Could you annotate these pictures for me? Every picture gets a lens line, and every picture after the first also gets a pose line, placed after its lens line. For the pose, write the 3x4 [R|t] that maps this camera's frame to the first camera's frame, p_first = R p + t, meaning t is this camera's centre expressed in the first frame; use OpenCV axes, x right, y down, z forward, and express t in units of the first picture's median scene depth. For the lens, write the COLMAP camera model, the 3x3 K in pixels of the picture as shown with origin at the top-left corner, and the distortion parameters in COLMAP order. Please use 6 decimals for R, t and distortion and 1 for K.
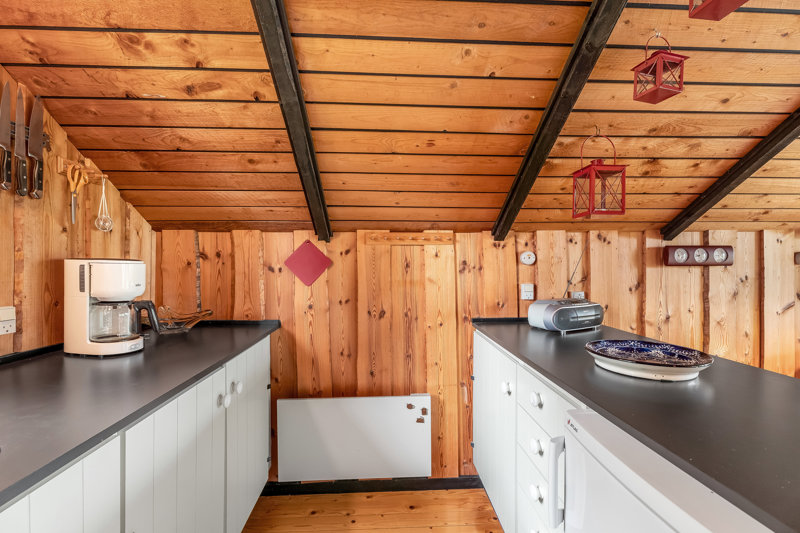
lens RADIAL K [[353.7, 0, 400.3], [0, 353.7, 263.7], [0, 0, 1]] dist [-0.004606, -0.000832]
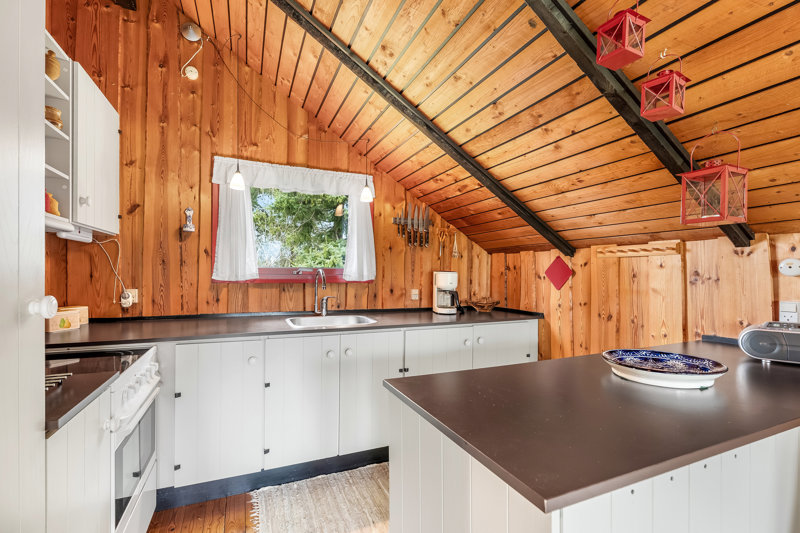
lens RADIAL K [[353.7, 0, 398.1], [0, 353.7, 270.2], [0, 0, 1]] dist [-0.004606, -0.000832]
pose [[0.353437, -0.003617, -0.935451, 0.785223], [0.002240, 0.999993, -0.003020, -0.009960], [0.935456, -0.001028, 0.353443, -0.050855]]
